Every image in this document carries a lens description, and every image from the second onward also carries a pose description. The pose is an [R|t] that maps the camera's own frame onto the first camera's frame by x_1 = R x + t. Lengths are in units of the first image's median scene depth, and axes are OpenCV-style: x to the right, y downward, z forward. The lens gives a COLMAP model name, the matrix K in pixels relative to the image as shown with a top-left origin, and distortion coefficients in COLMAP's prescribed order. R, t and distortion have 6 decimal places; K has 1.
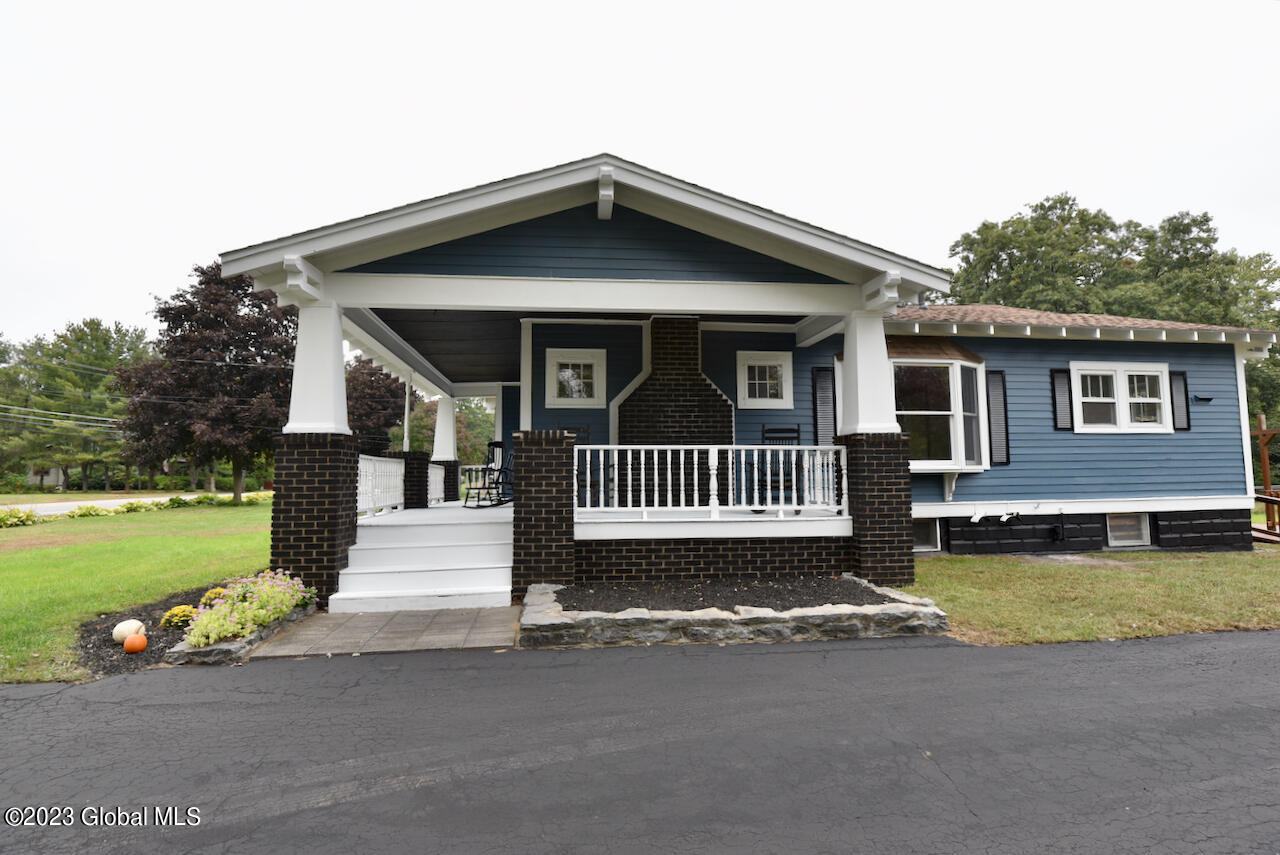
lens RADIAL K [[653.3, 0, 640.0], [0, 653.3, 427.5], [0, 0, 1]] dist [-0.018172, -0.008925]
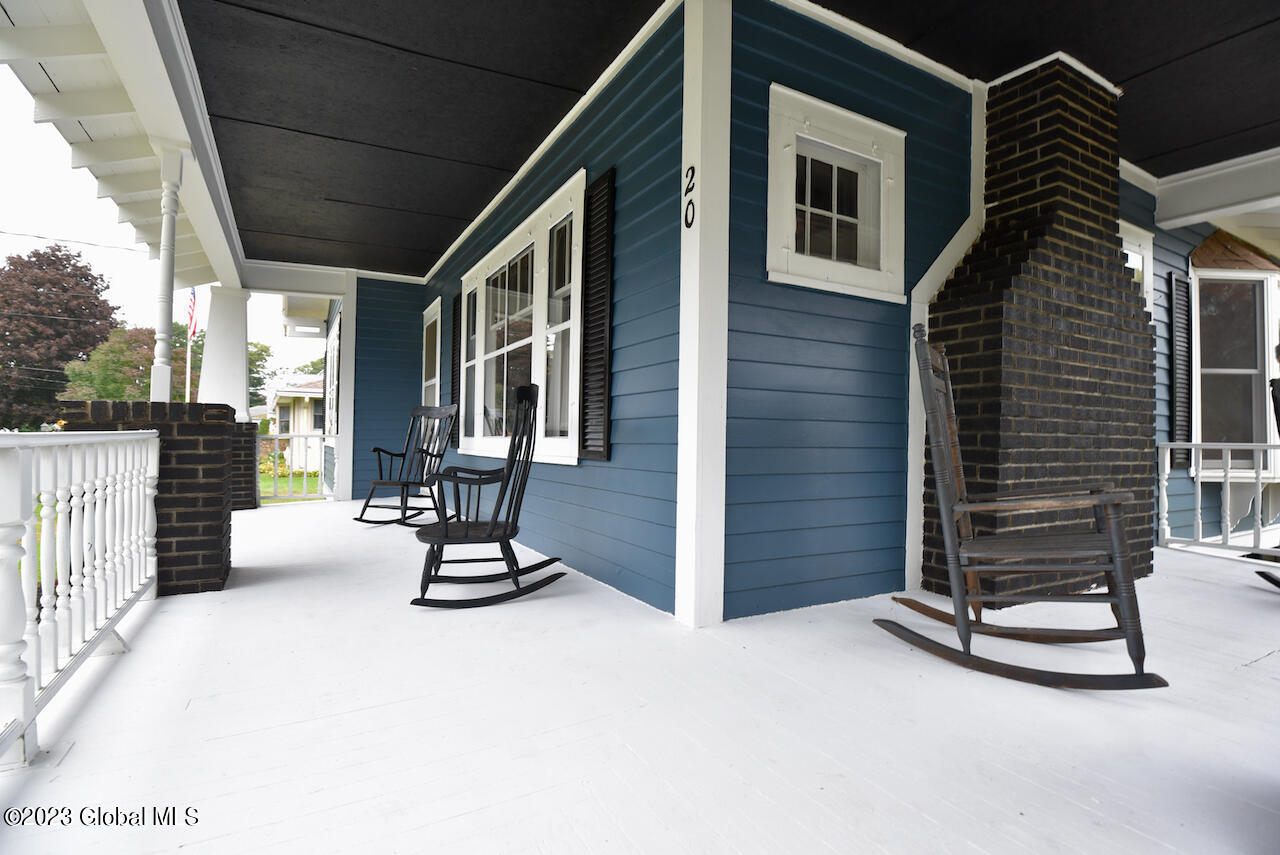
lens RADIAL K [[652.5, 0, 651.1], [0, 652.5, 426.3], [0, 0, 1]] dist [-0.016798, -0.008366]
pose [[0.929458, 0.029190, 0.367771, -0.248051], [-0.050907, 0.997477, 0.049488, 0.019658], [-0.365398, -0.064719, 0.928599, 0.613310]]
